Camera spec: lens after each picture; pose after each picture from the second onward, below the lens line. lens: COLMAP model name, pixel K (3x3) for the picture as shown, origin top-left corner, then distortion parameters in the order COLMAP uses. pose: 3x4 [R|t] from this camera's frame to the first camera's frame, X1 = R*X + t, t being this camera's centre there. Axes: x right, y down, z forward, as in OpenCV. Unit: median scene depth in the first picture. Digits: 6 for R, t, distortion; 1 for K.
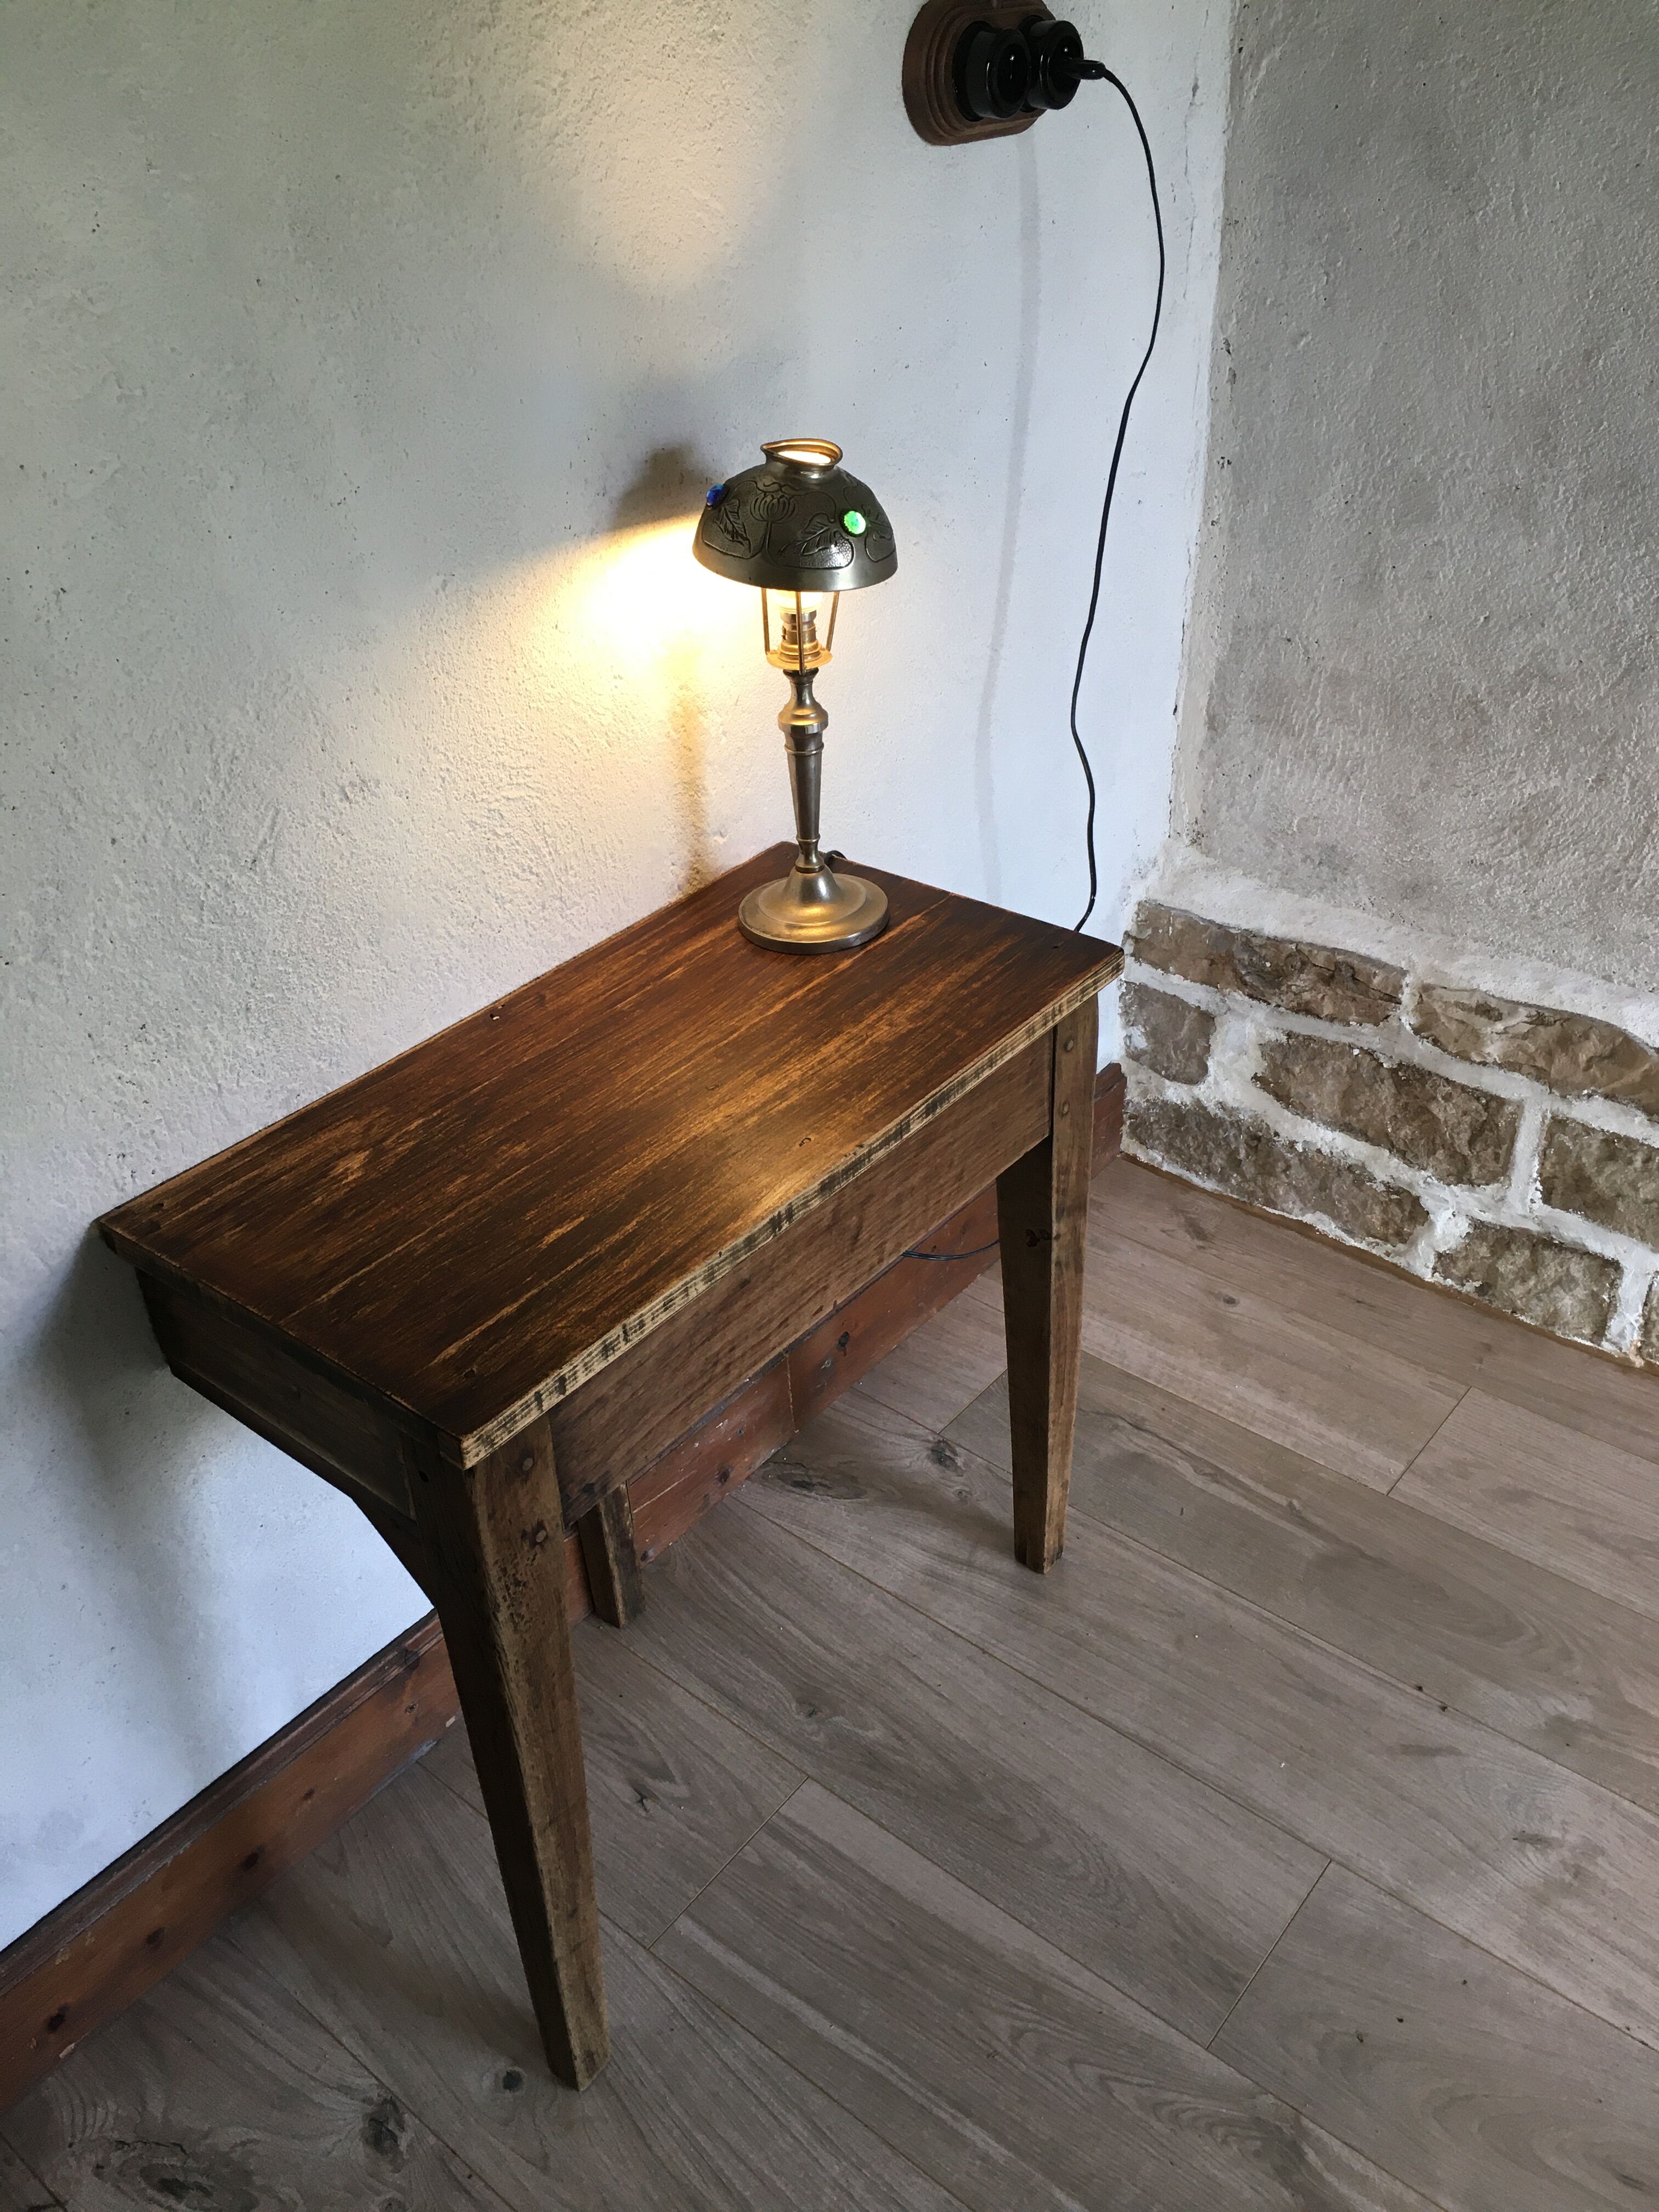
lens RADIAL K [[1866.8, 0, 811.6], [0, 1866.8, 1113.9], [0, 0, 1]] dist [0.082890, -0.109572]
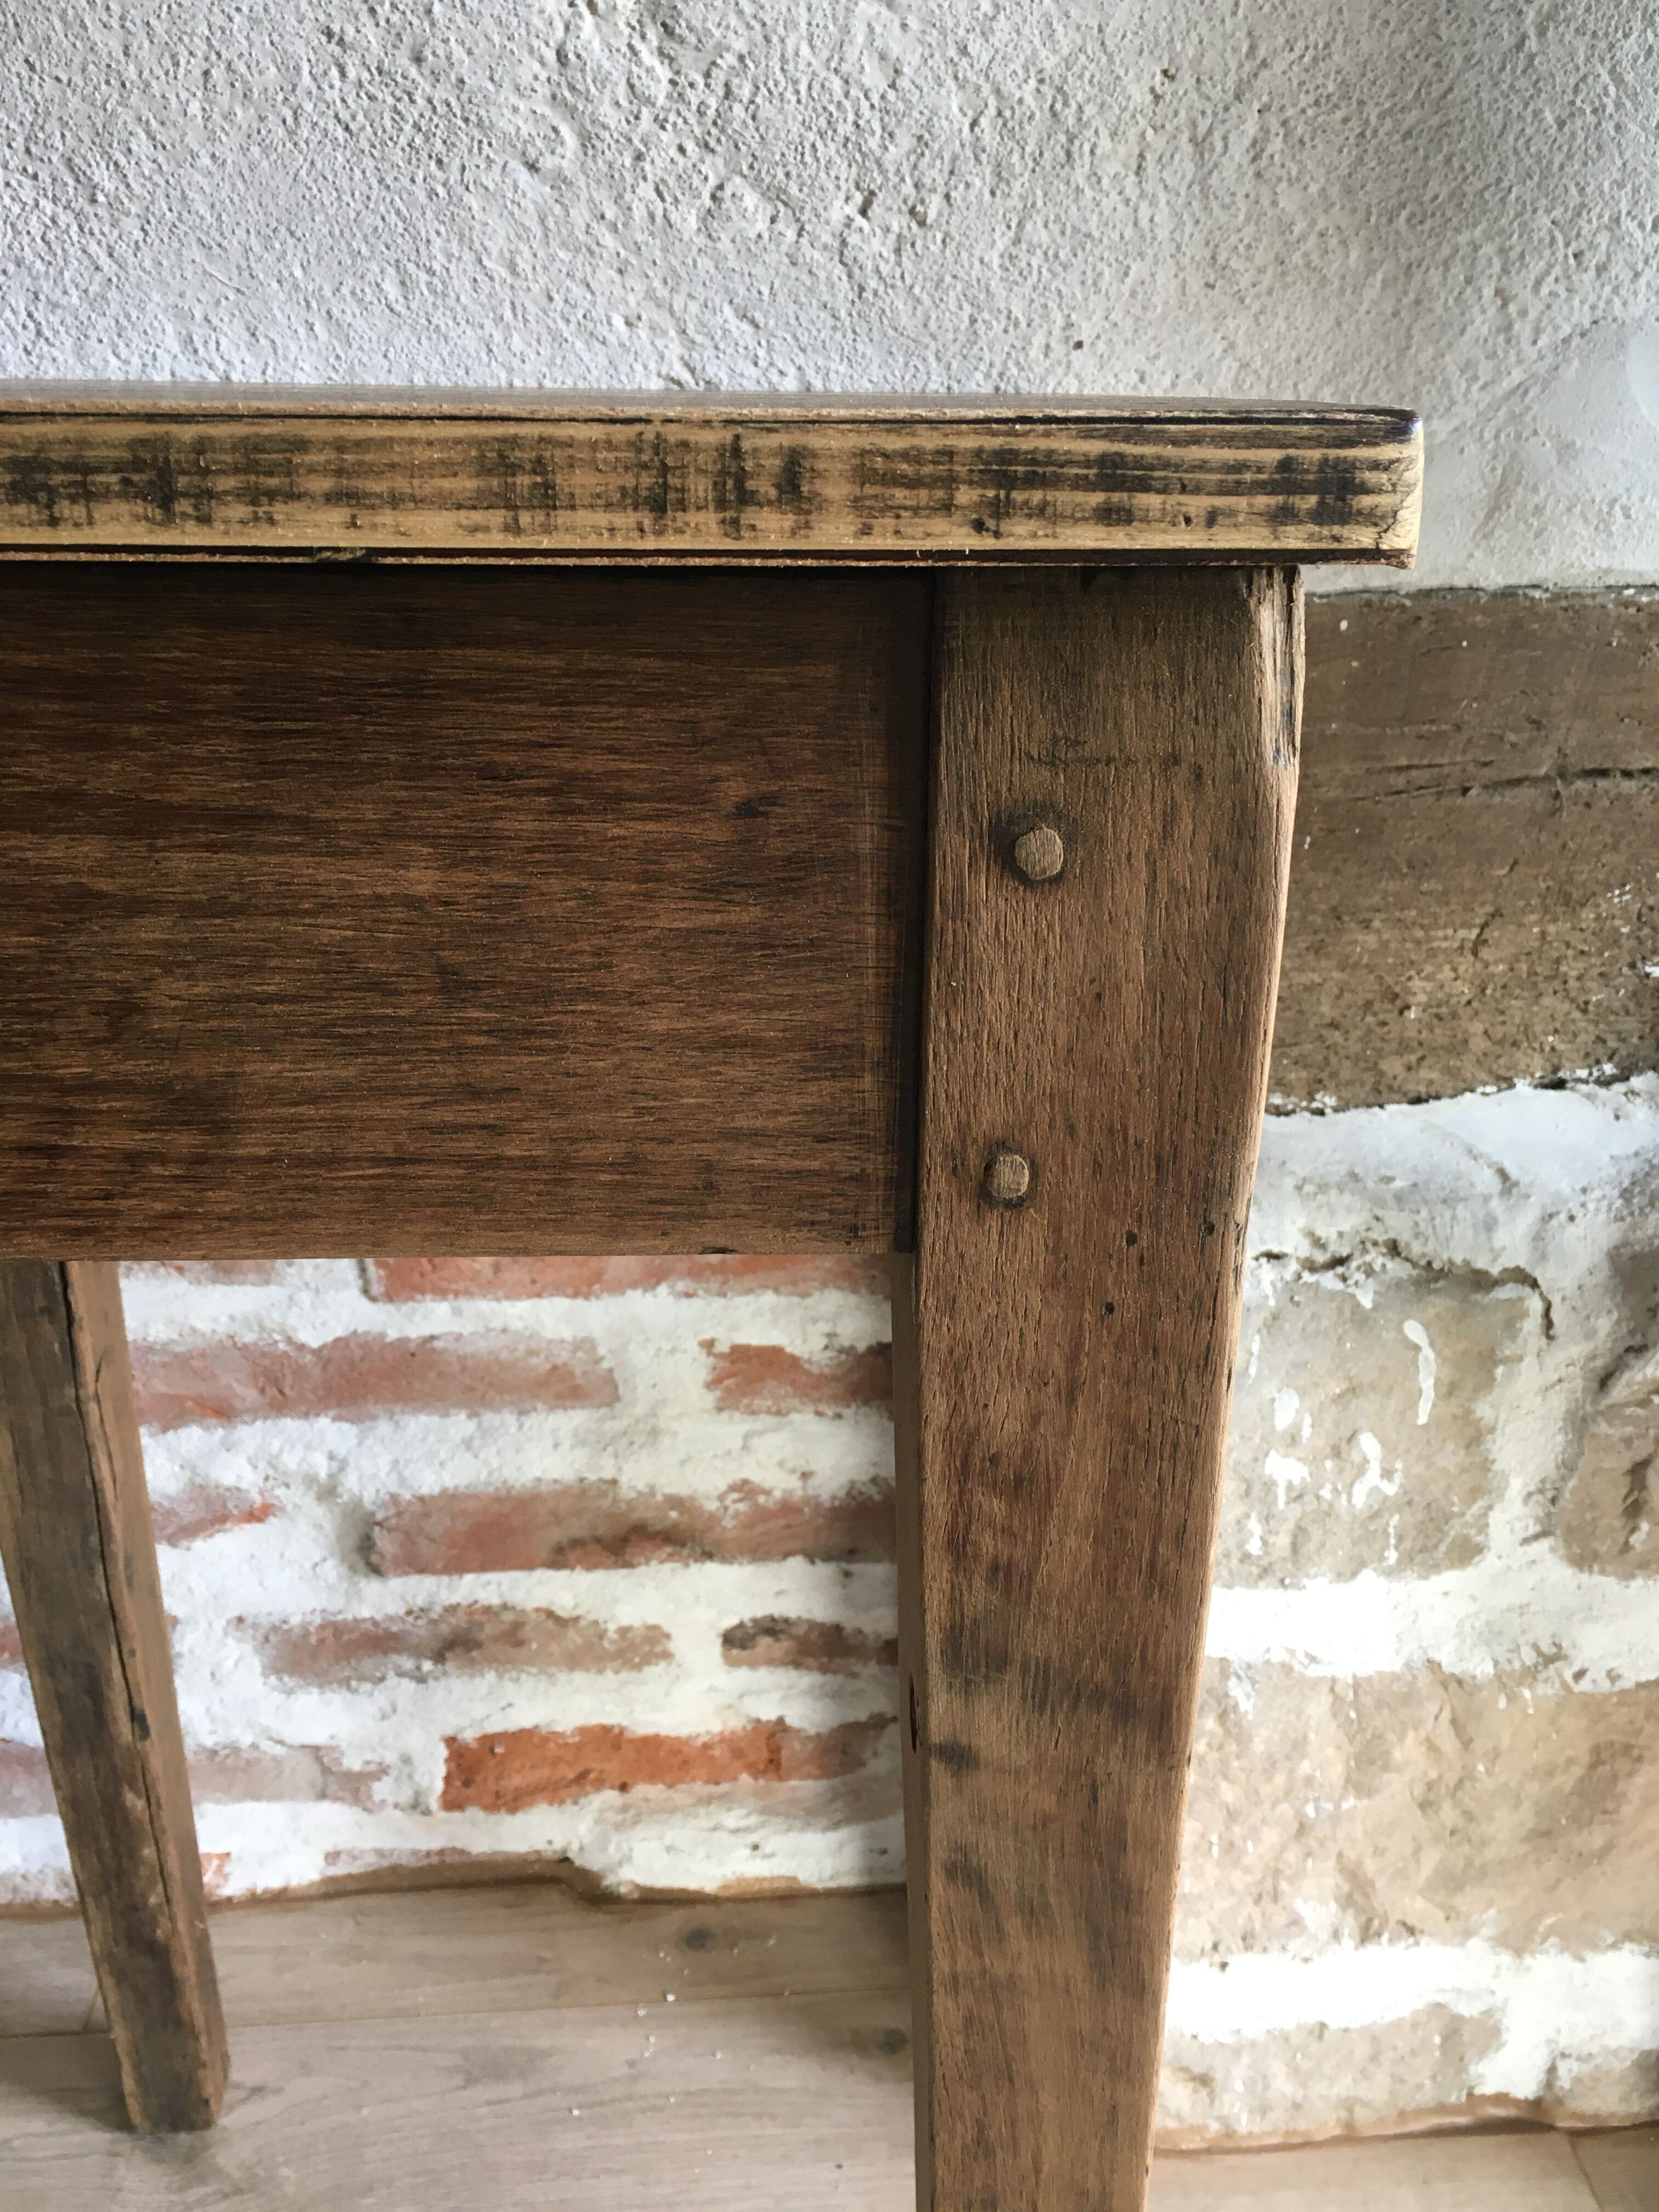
lens RADIAL K [[1895.8, 0, 823.6], [0, 1895.8, 1104.3], [0, 0, 1]] dist [0.082150, -0.125412]
pose [[0.676890, 0.314546, -0.665493, 0.290765], [-0.441924, 0.896685, -0.025672, 0.005409], [0.588663, 0.311474, 0.745962, 0.888266]]
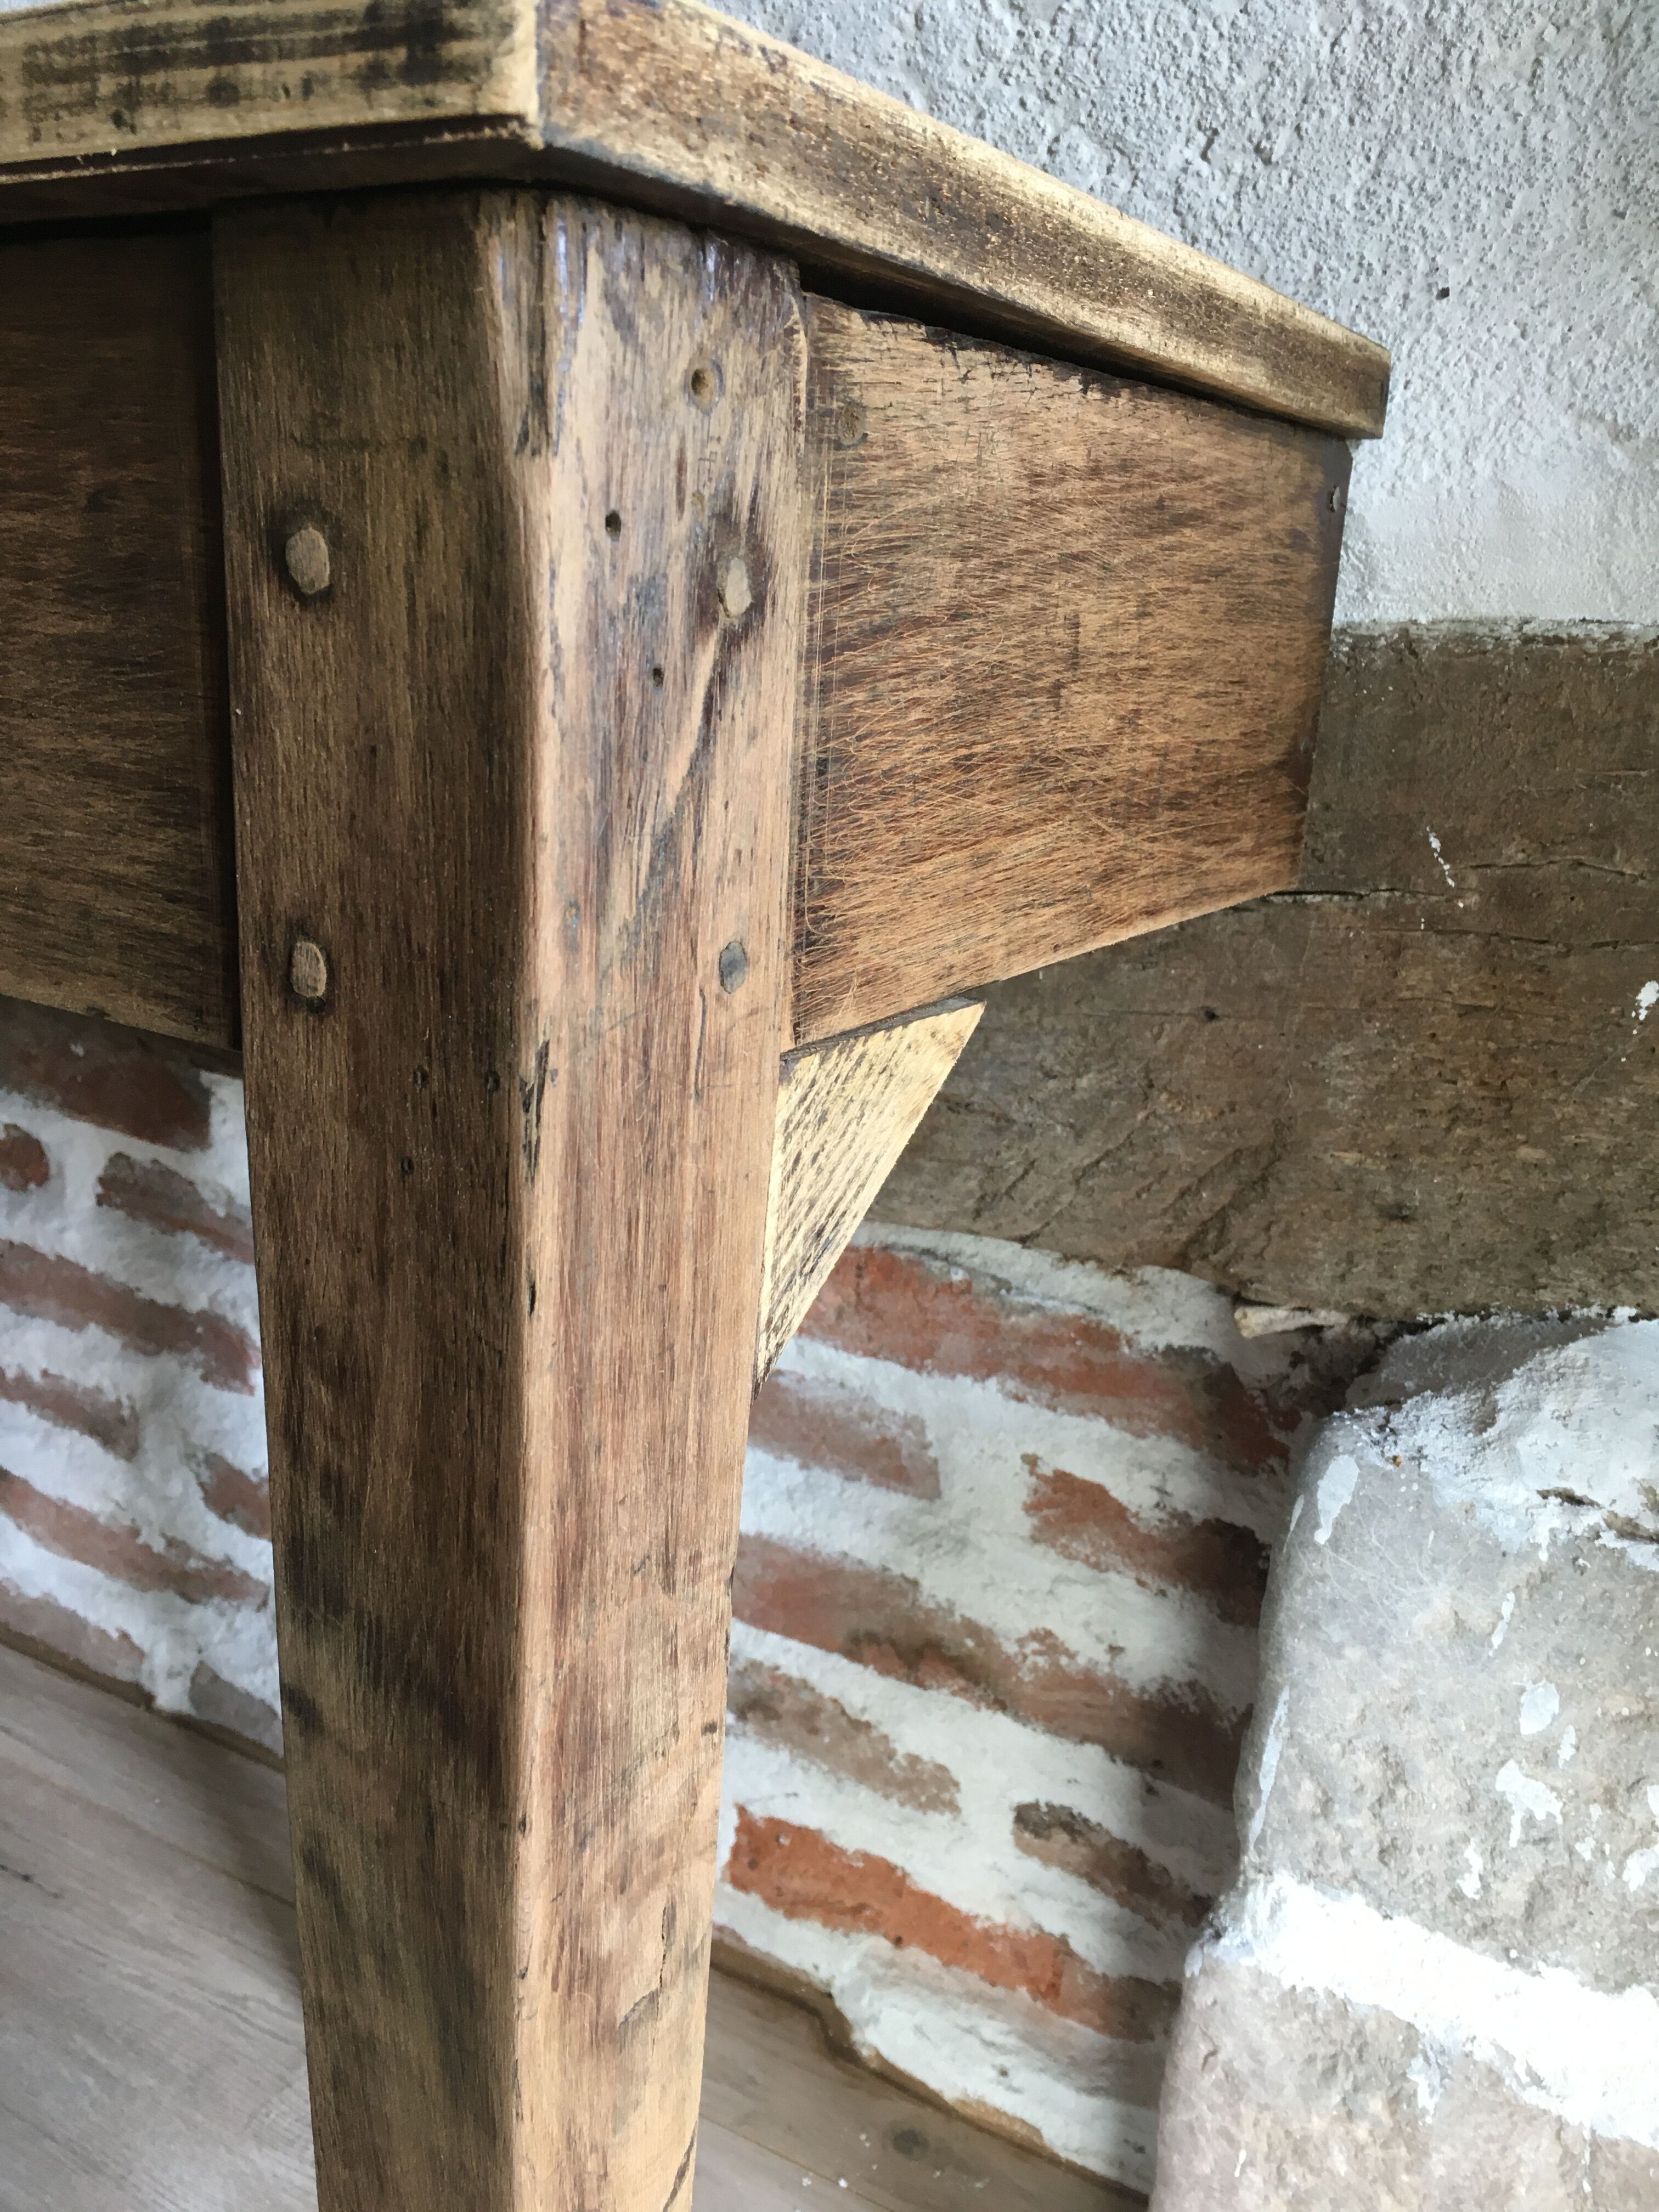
lens RADIAL K [[1895.8, 0, 823.6], [0, 1895.8, 1104.3], [0, 0, 1]] dist [0.082150, -0.125412]
pose [[0.140050, 0.310681, -0.940140, 0.353059], [-0.596784, 0.784138, 0.170227, -0.059919], [0.790086, 0.537220, 0.295228, 1.078254]]
